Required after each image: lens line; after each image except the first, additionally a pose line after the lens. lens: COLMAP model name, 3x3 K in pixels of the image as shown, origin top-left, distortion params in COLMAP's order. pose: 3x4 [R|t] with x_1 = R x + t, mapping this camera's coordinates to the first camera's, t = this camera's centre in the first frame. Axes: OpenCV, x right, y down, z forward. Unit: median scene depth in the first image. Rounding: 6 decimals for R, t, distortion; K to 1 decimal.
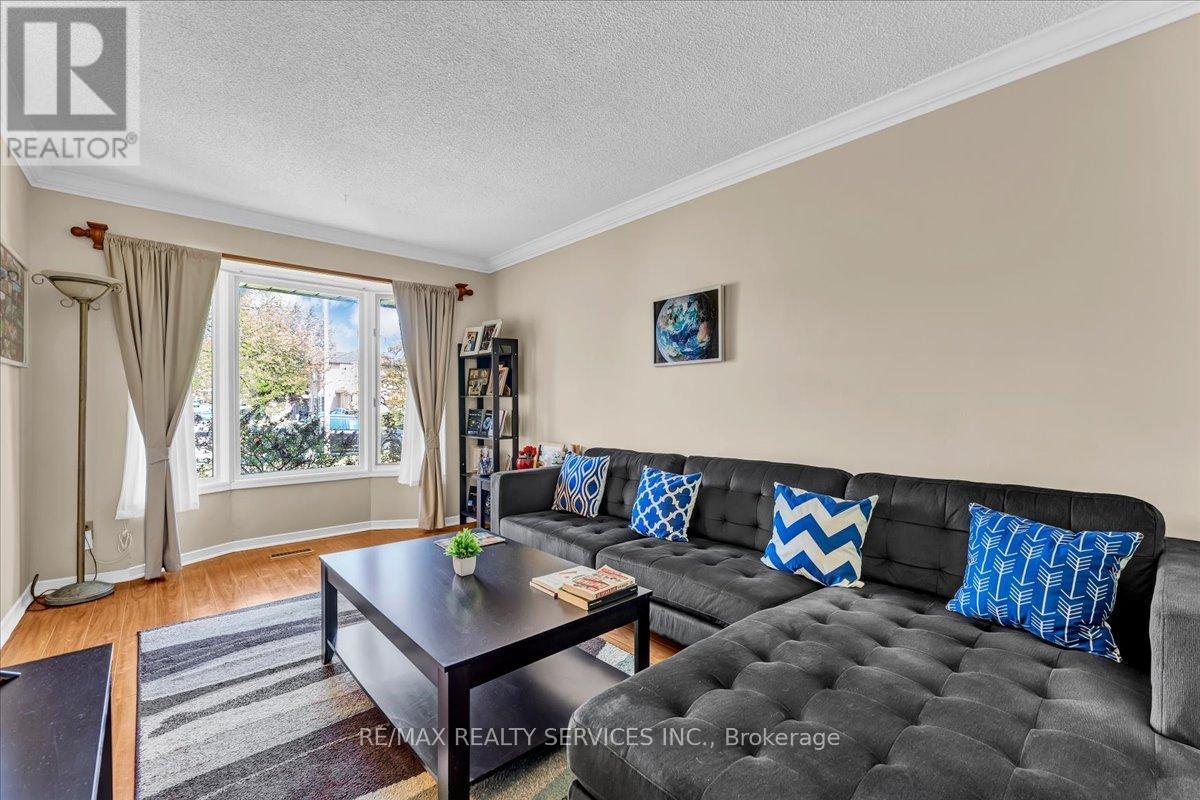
lens RADIAL K [[504.8, 0, 599.3], [0, 504.8, 404.7], [0, 0, 1]] dist [-0.005904, 0.000065]
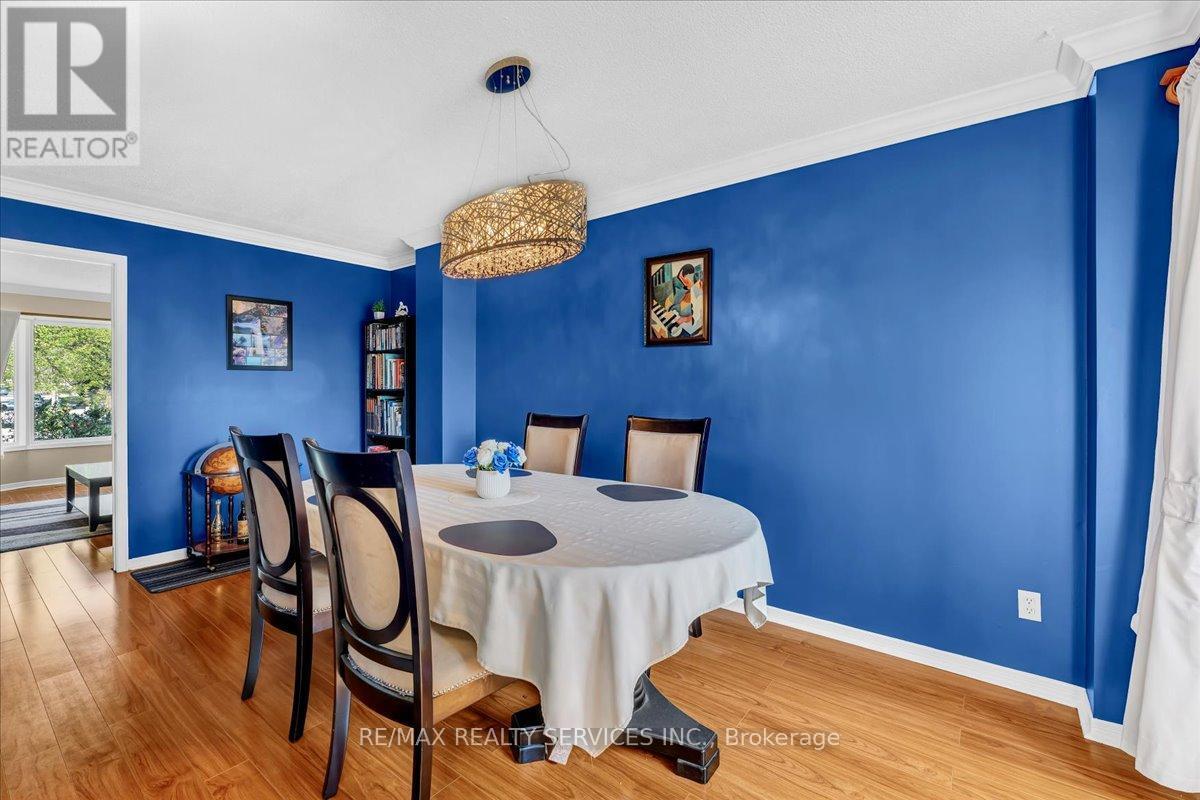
lens RADIAL K [[504.8, 0, 602.0], [0, 504.8, 395.8], [0, 0, 1]] dist [-0.005904, 0.000065]
pose [[0.980306, 0.006990, 0.197362, 0.930133], [-0.007880, 0.999962, 0.003724, -0.034505], [-0.197328, -0.005206, 0.980324, -1.157418]]
